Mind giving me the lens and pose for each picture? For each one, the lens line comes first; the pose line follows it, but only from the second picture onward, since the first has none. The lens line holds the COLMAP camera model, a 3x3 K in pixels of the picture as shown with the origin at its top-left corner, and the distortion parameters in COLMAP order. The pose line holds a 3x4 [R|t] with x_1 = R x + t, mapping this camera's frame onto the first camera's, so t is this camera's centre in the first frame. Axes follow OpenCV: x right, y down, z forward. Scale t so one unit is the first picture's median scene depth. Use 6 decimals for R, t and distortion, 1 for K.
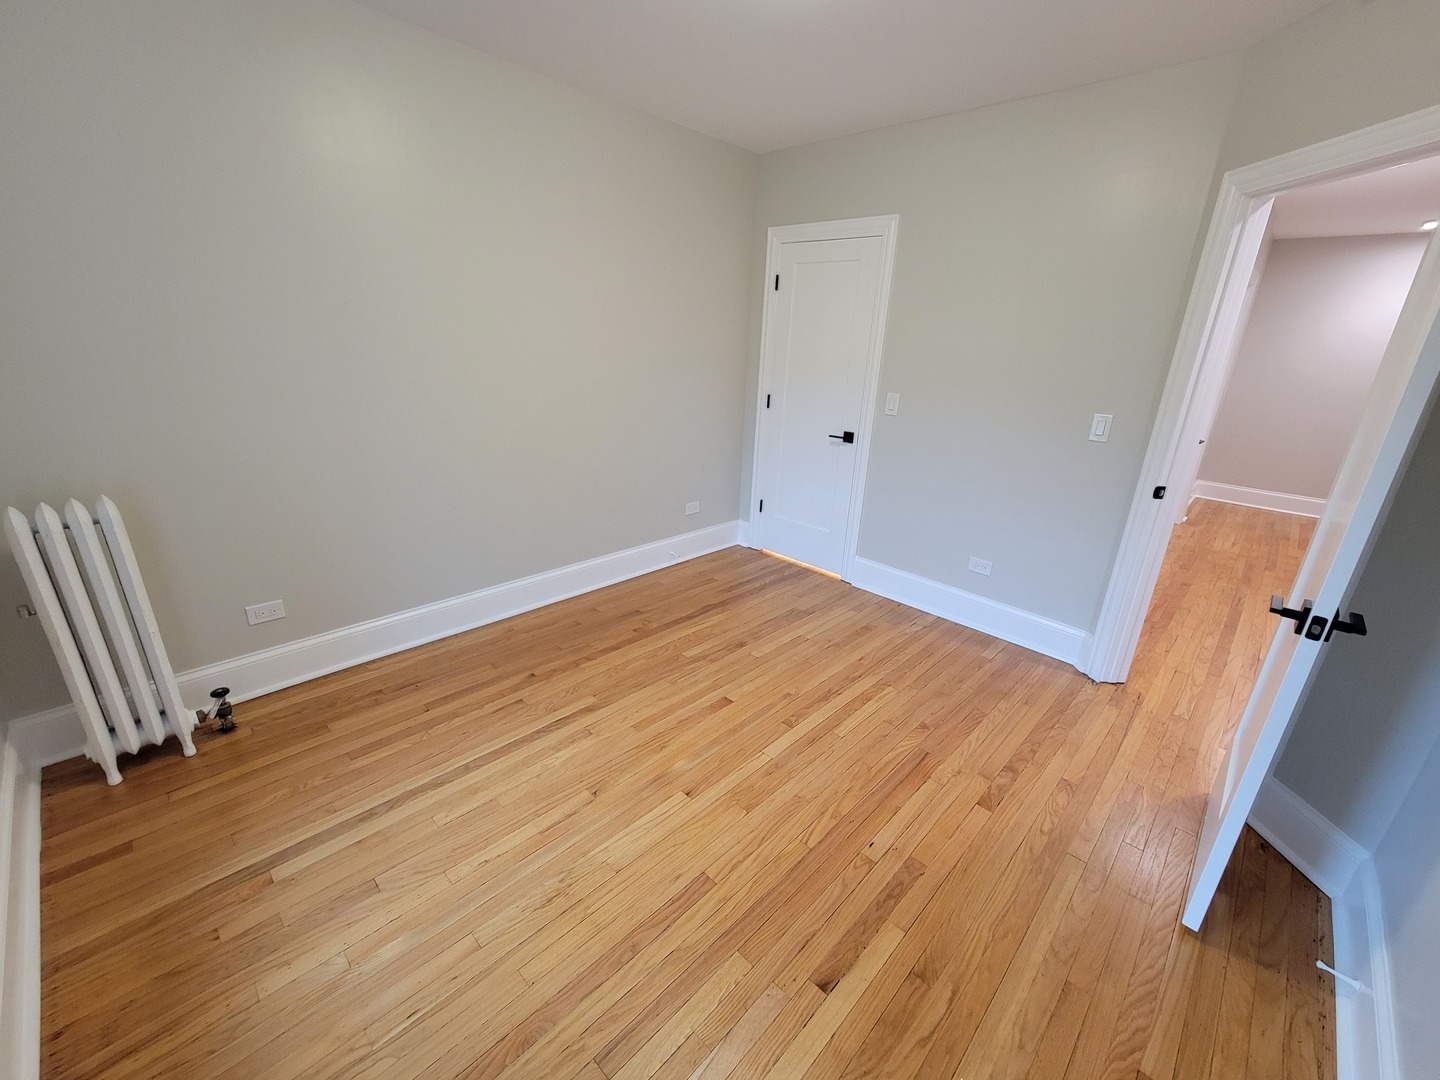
lens RADIAL K [[588.4, 0, 716.8], [0, 588.4, 542.1], [0, 0, 1]] dist [-0.000651, 0.000452]
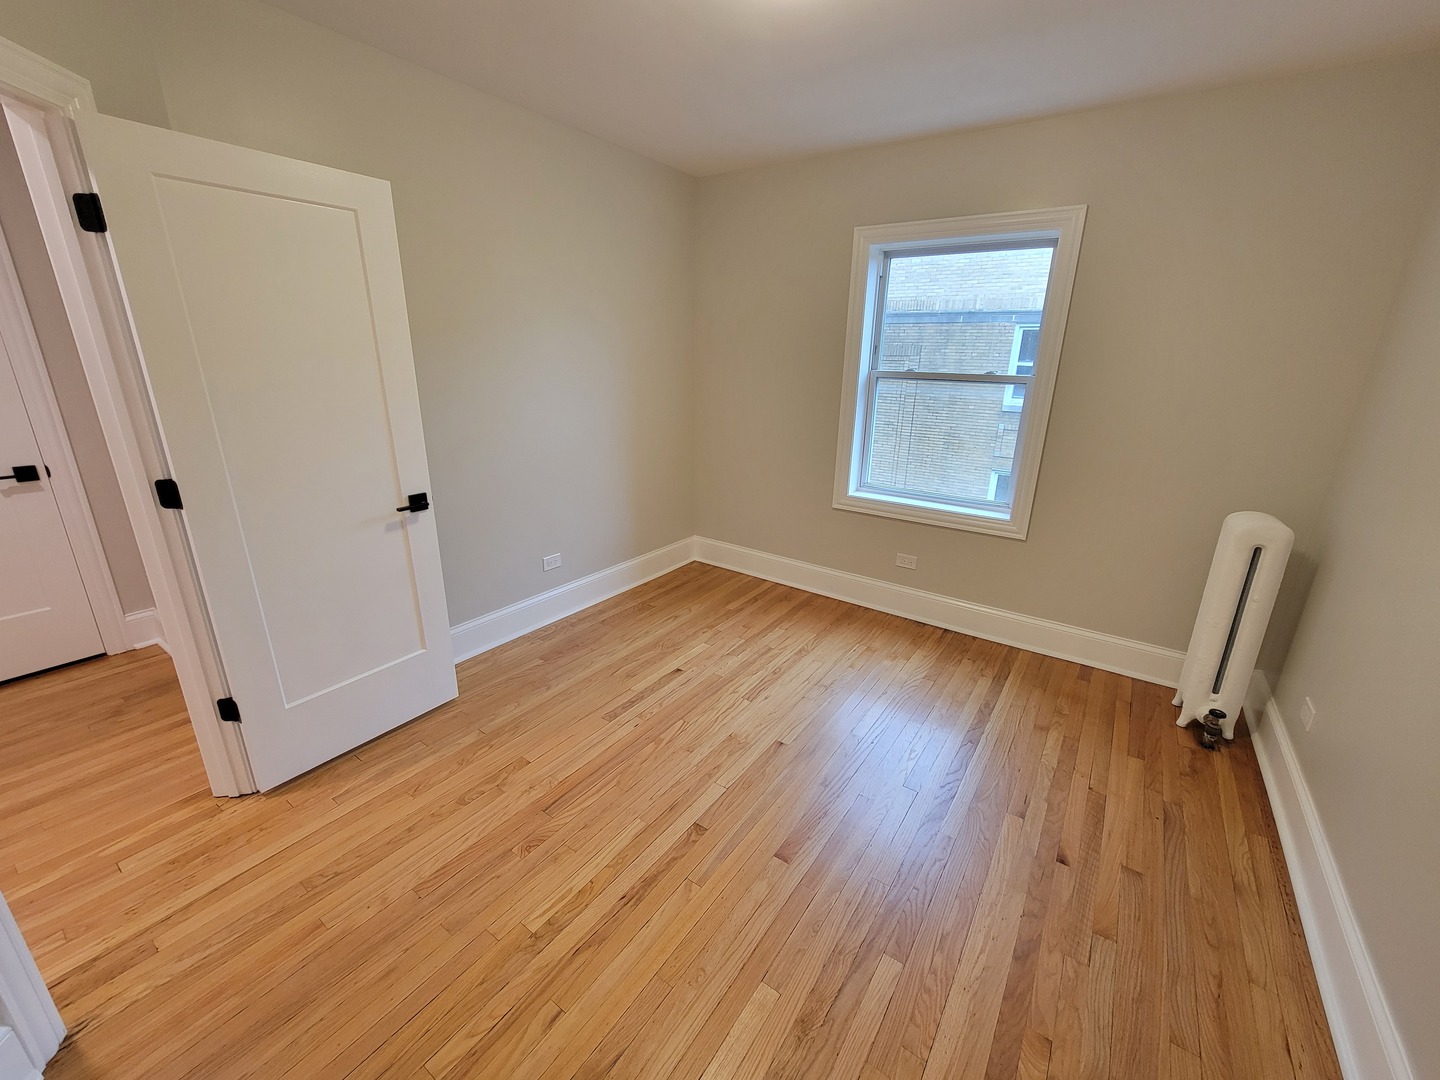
lens RADIAL K [[588.4, 0, 716.8], [0, 588.4, 542.1], [0, 0, 1]] dist [-0.000651, 0.000452]
pose [[-0.985462, -0.008837, -0.169668, 0.253100], [-0.110432, 0.792230, 0.600147, -0.528478], [0.129113, 0.610159, -0.781688, 1.472757]]
